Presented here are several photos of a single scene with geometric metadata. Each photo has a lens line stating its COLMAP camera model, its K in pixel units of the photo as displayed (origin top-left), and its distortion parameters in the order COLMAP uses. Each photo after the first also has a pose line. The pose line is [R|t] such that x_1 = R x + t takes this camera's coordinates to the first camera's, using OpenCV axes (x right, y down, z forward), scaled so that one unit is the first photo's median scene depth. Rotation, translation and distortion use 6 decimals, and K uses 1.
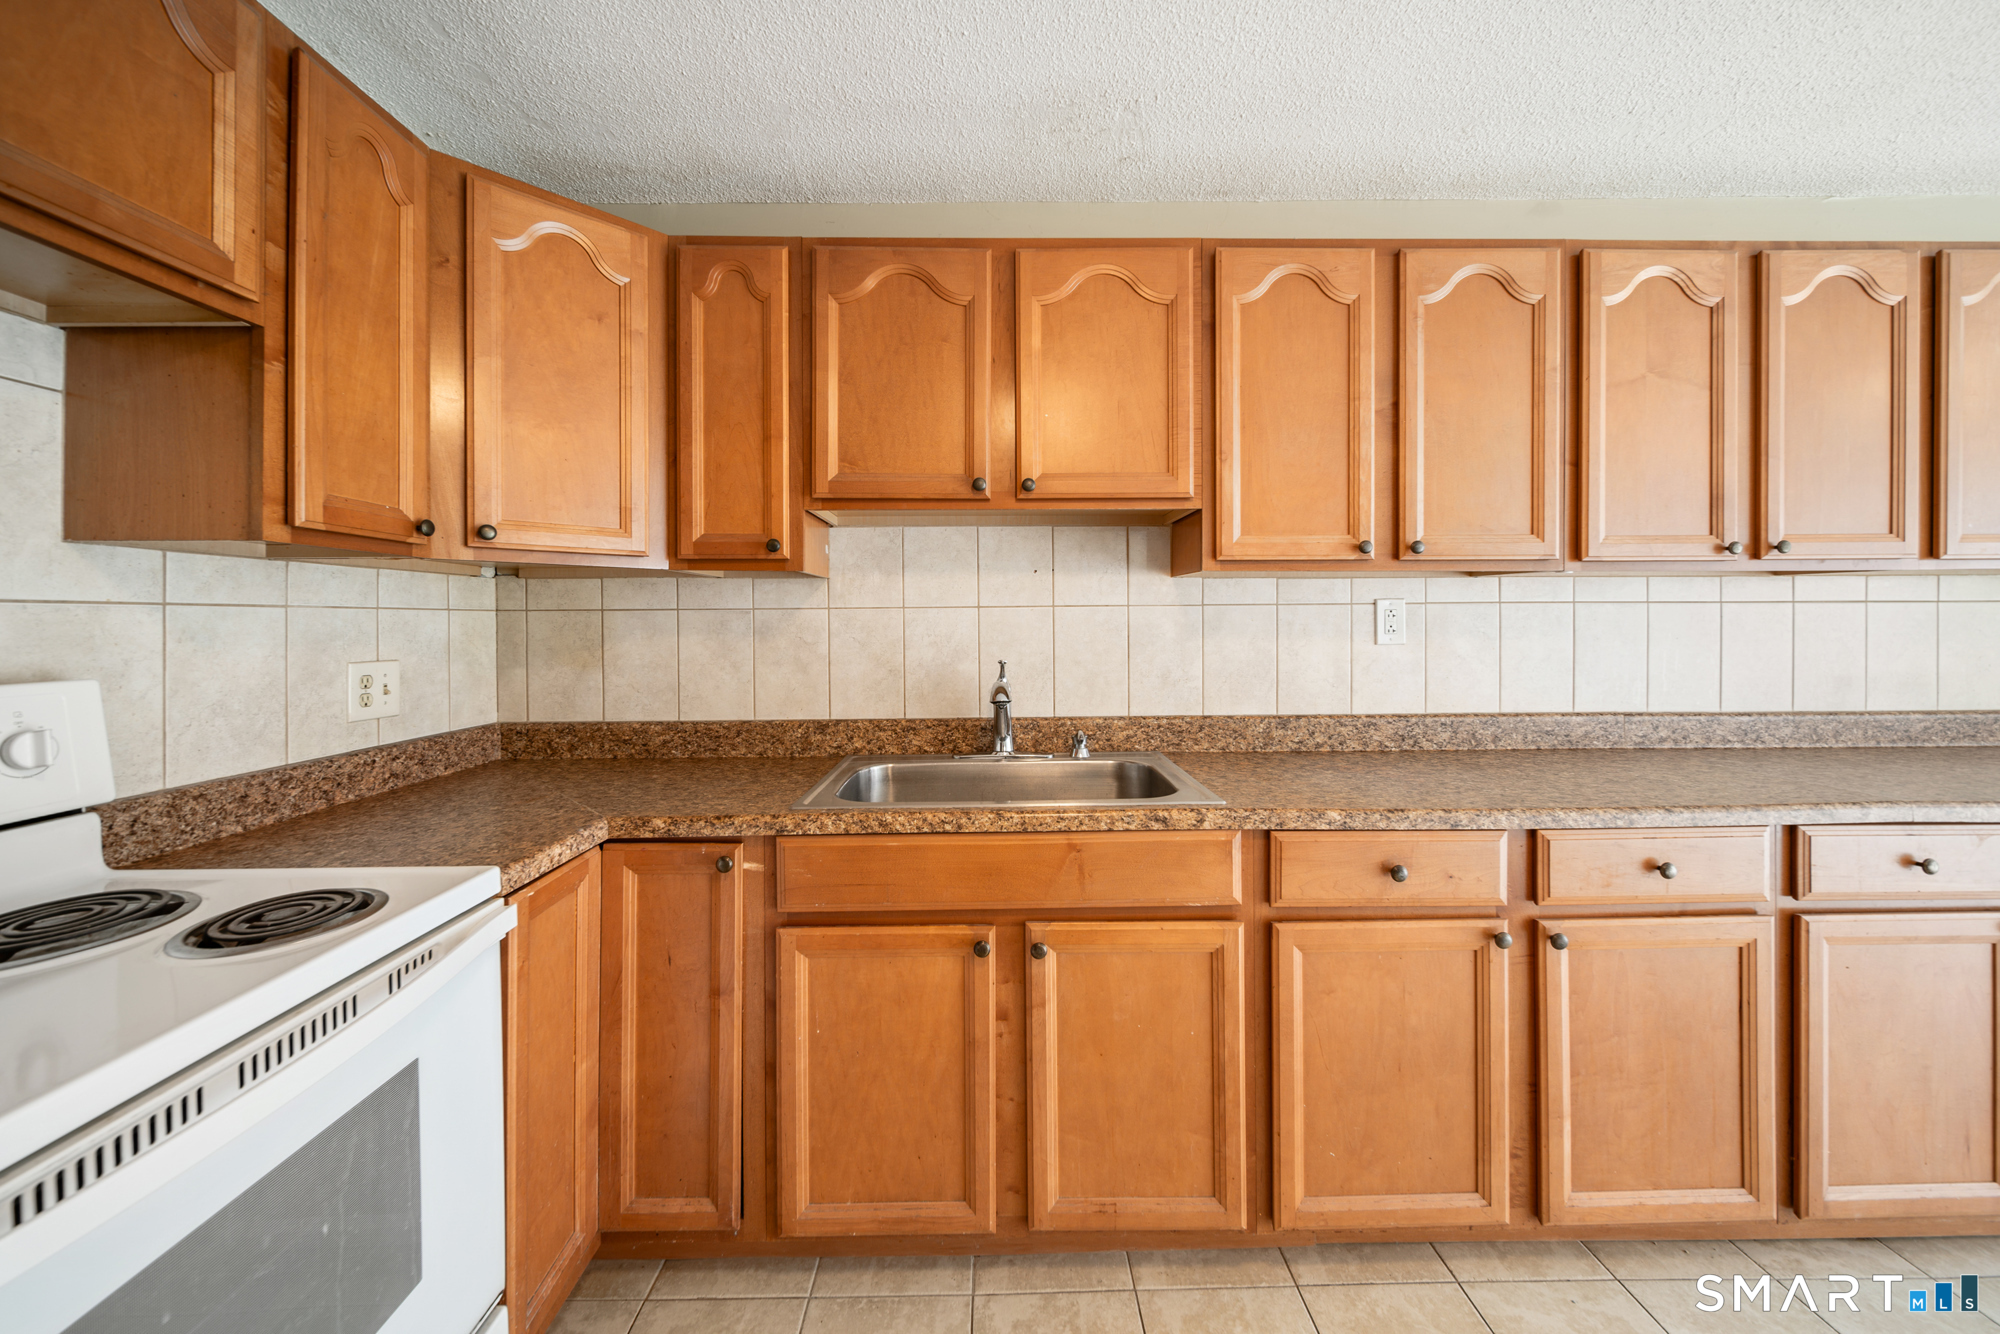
lens RADIAL K [[714.1, 0, 991.0], [0, 714.1, 623.1], [0, 0, 1]] dist [-0.001050, -0.000384]
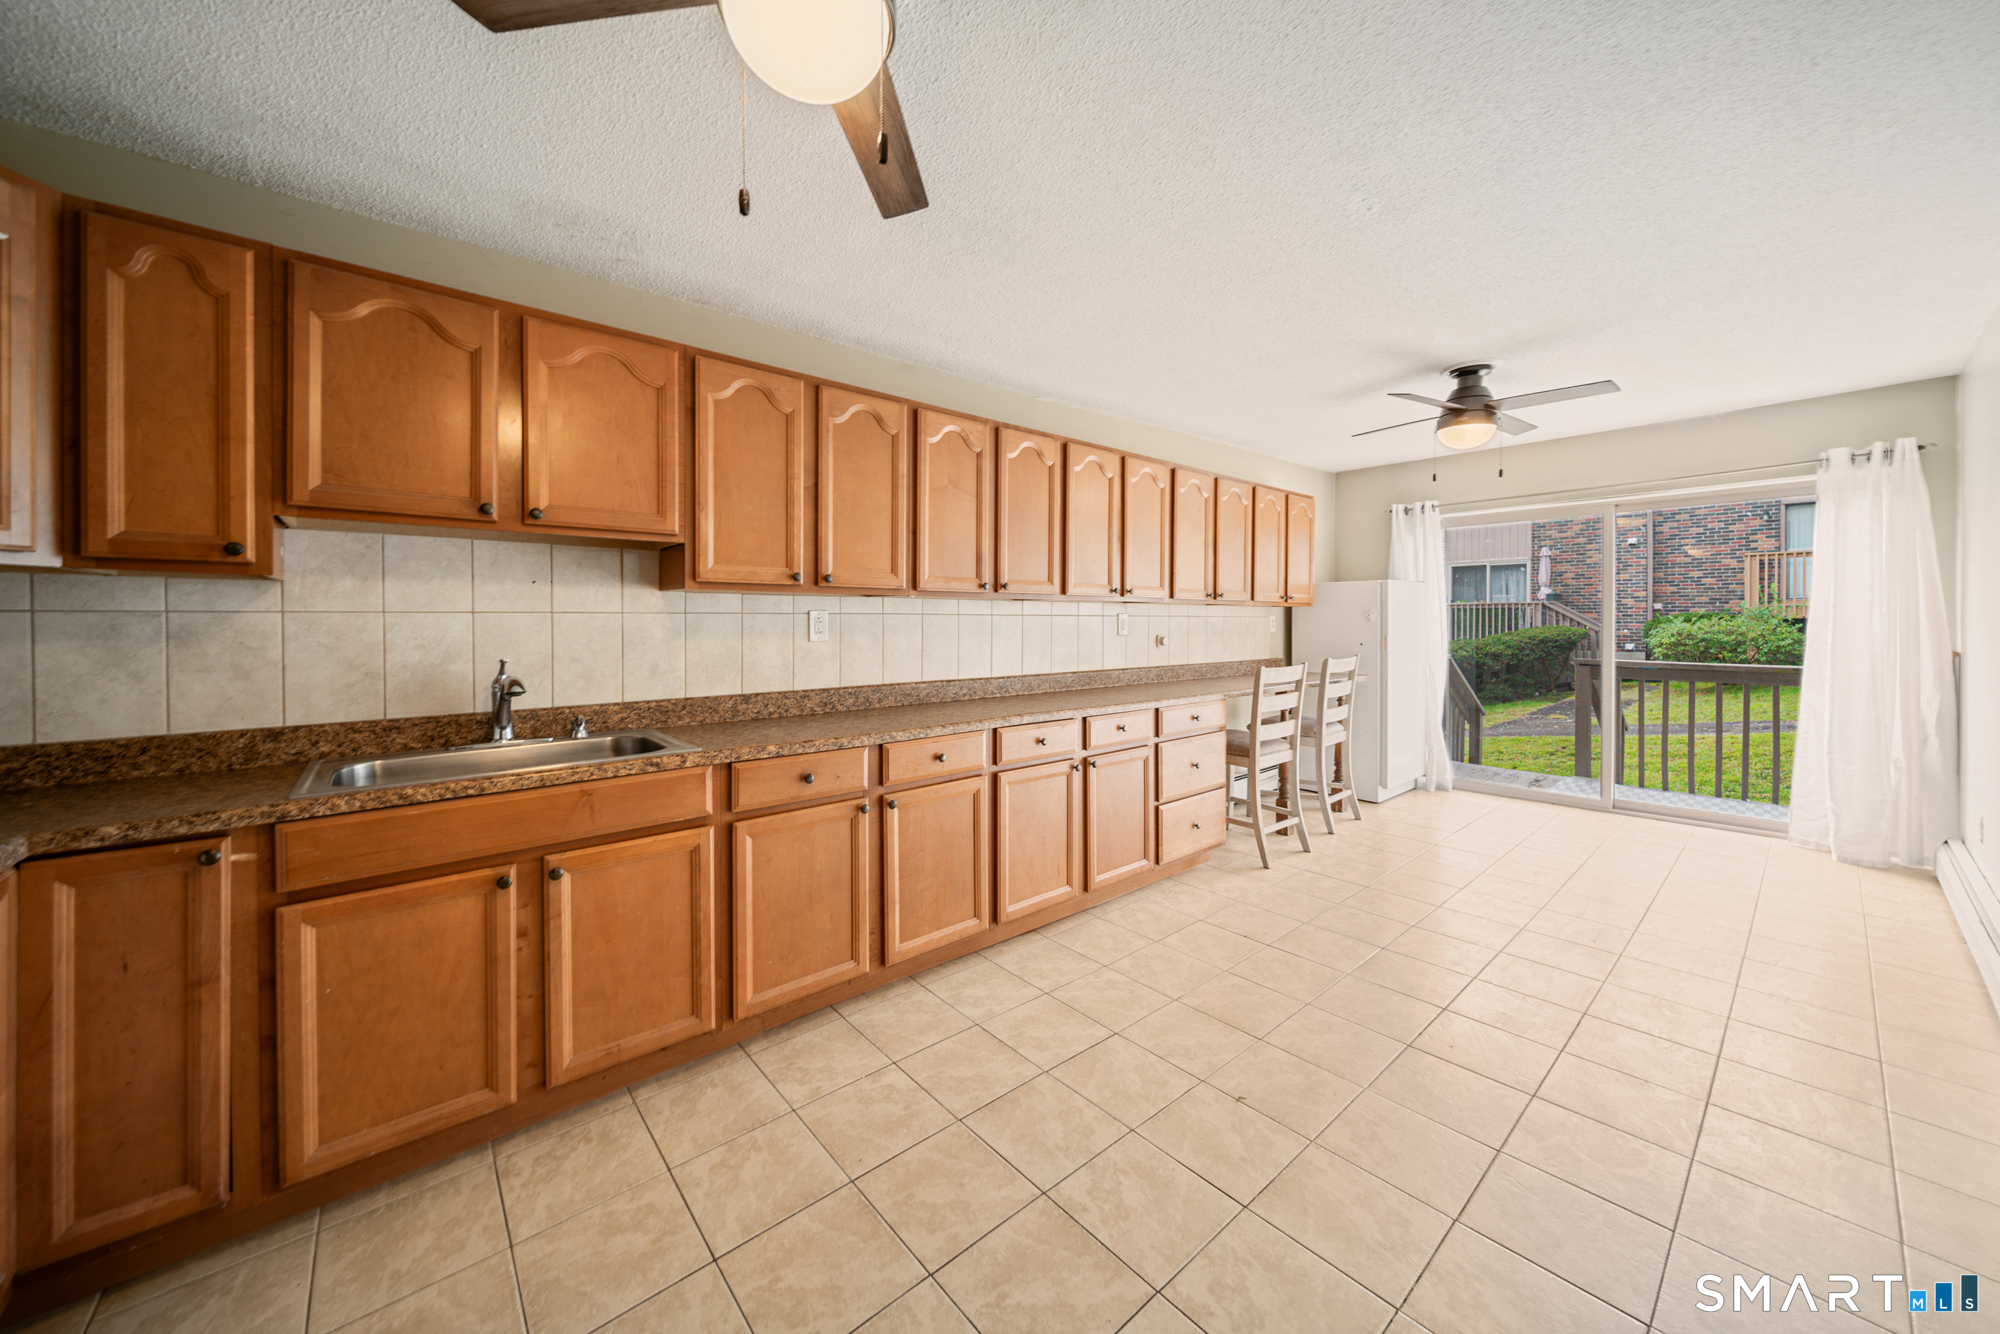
lens RADIAL K [[714.1, 0, 991.0], [0, 714.1, 623.1], [0, 0, 1]] dist [-0.001050, -0.000384]
pose [[0.769025, 0.002804, 0.639213, -0.127580], [0.000787, 0.999985, -0.005333, 0.000459], [-0.639218, 0.004604, 0.769012, -0.427810]]
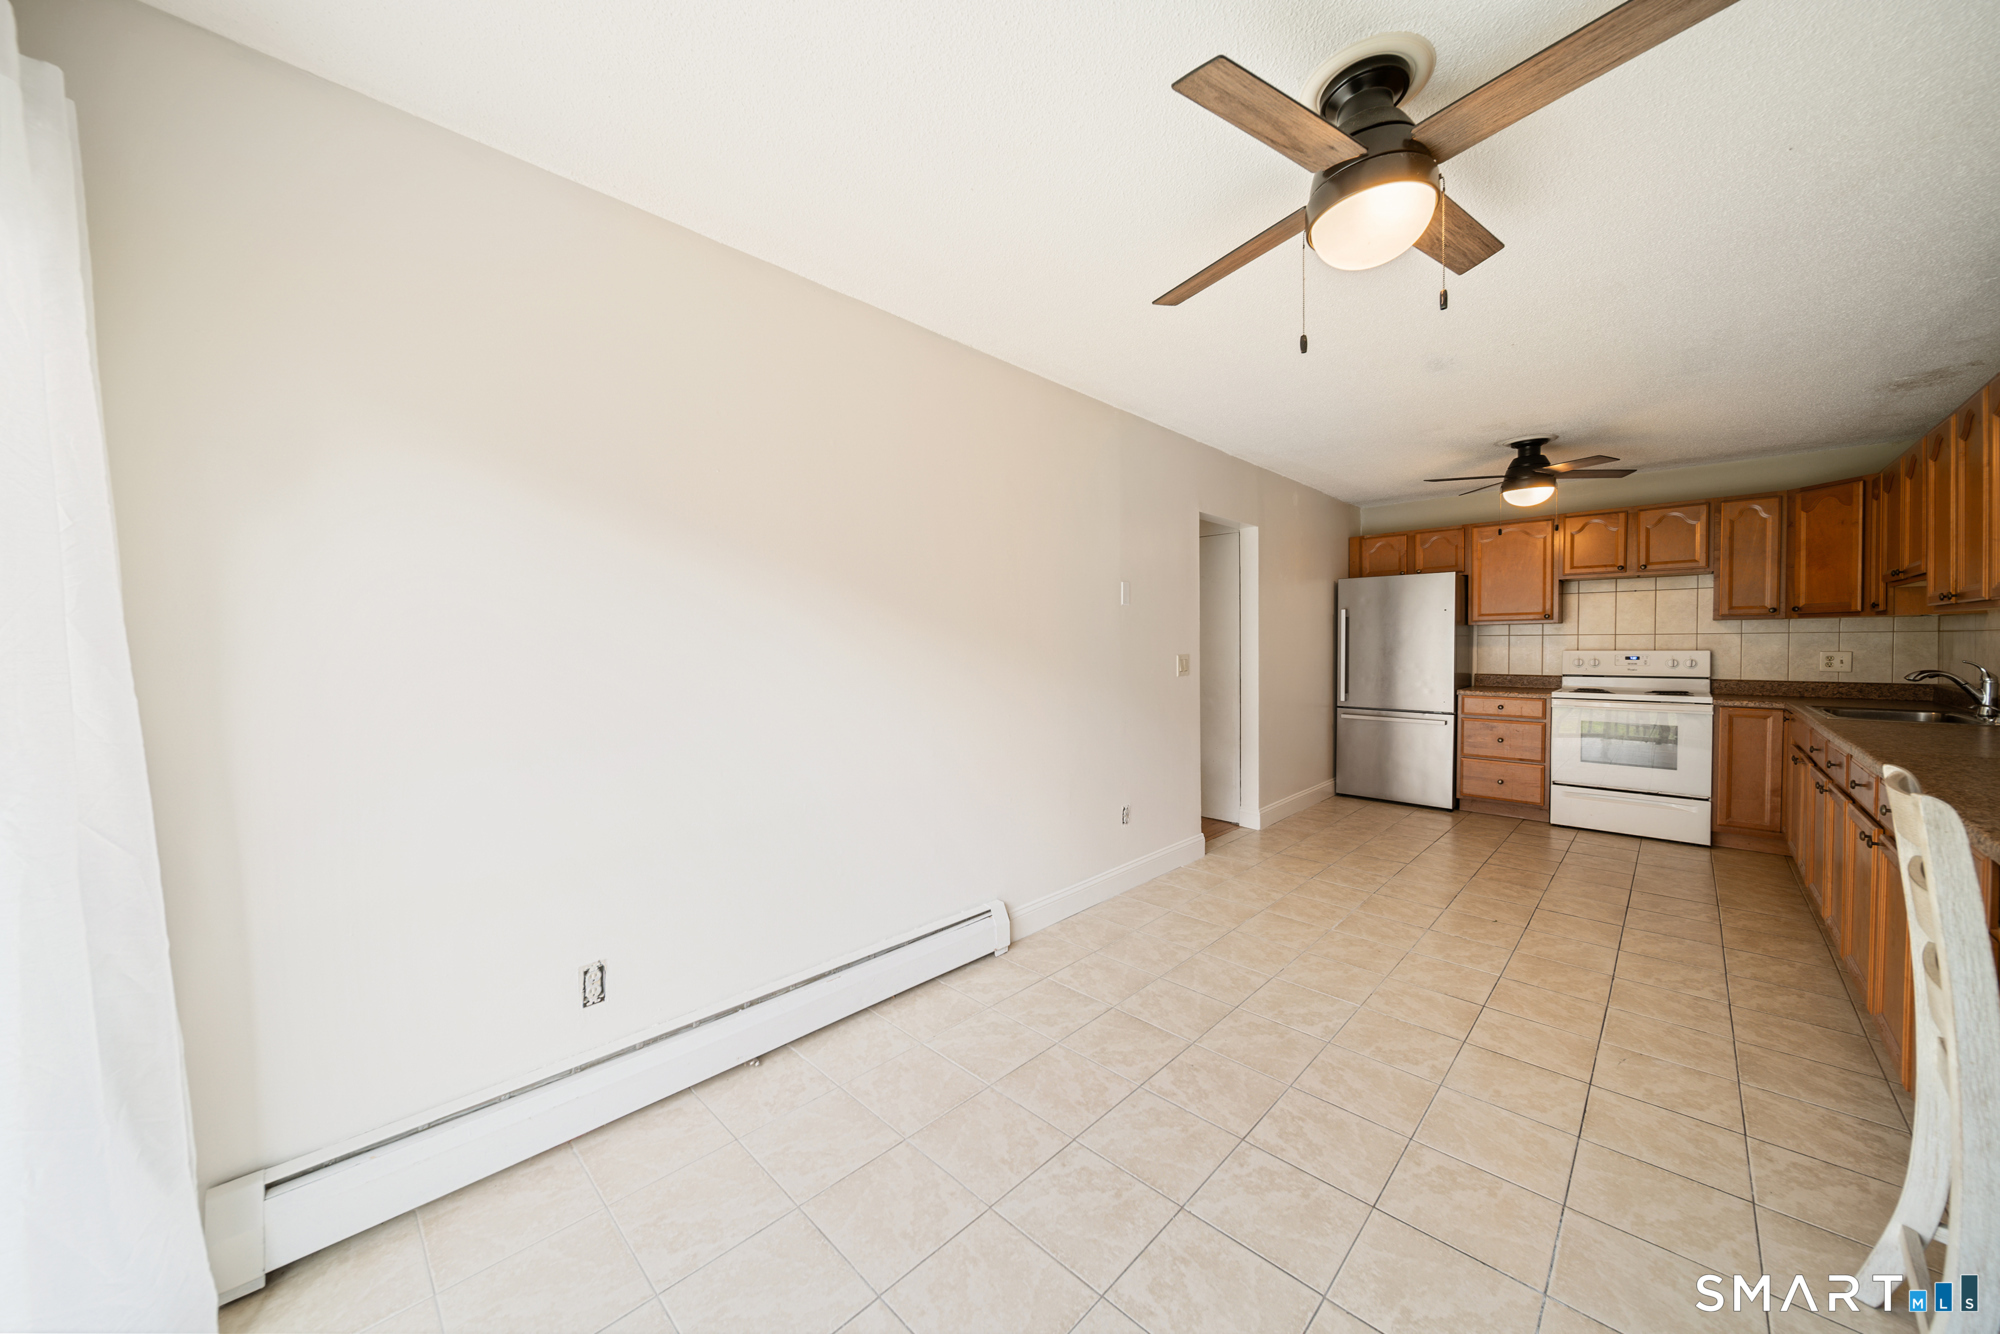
lens RADIAL K [[691.4, 0, 987.1], [0, 691.4, 666.5], [0, 0, 1]] dist [-0.001750, -0.000269]
pose [[-0.713093, 0.035199, -0.700186, 3.254502], [0.003474, 0.998904, 0.046678, -0.023674], [0.701061, 0.030854, -0.712433, 0.567147]]
